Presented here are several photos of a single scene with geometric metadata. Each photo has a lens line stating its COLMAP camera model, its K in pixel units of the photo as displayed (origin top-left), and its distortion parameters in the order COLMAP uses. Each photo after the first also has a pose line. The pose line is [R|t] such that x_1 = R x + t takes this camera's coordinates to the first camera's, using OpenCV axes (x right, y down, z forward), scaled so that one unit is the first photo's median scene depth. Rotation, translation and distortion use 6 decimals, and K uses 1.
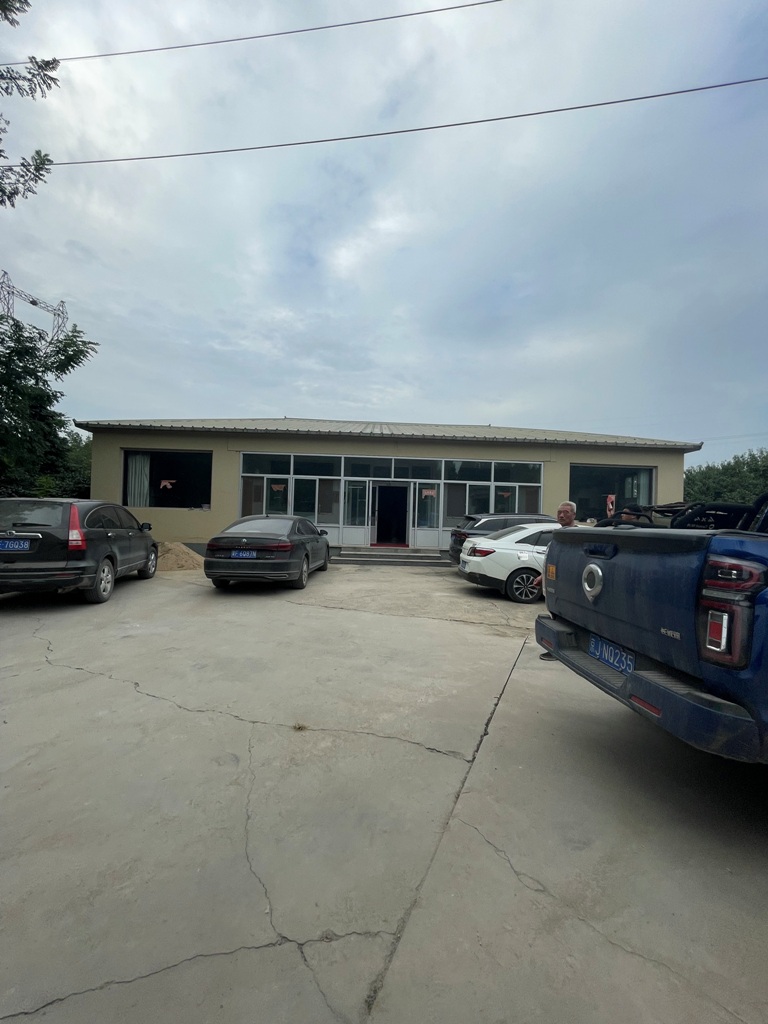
lens RADIAL K [[415.9, 0, 384.0], [0, 415.9, 512.0], [0, 0, 1]] dist [-0.000862, 0.000034]
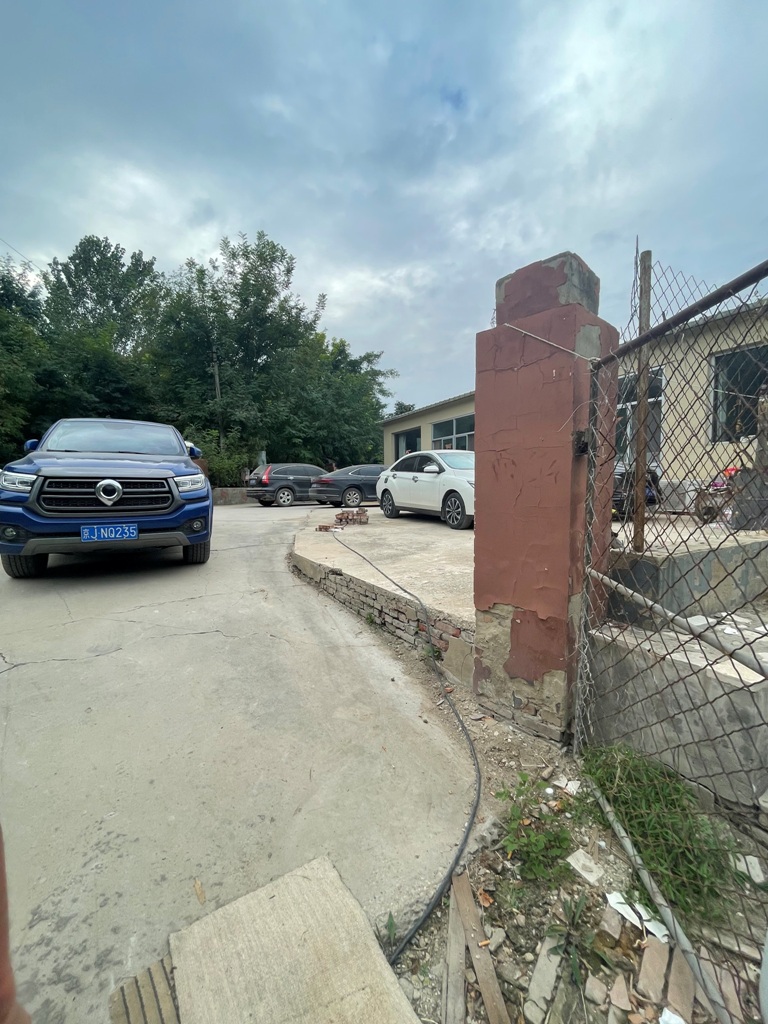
lens RADIAL K [[415.9, 0, 384.0], [0, 415.9, 512.0], [0, 0, 1]] dist [-0.000862, 0.000034]
pose [[0.445586, 0.022910, -0.894946, 0.991799], [0.036161, 0.998396, 0.043563, 0.099861], [0.894508, -0.051773, 0.444043, 0.290871]]
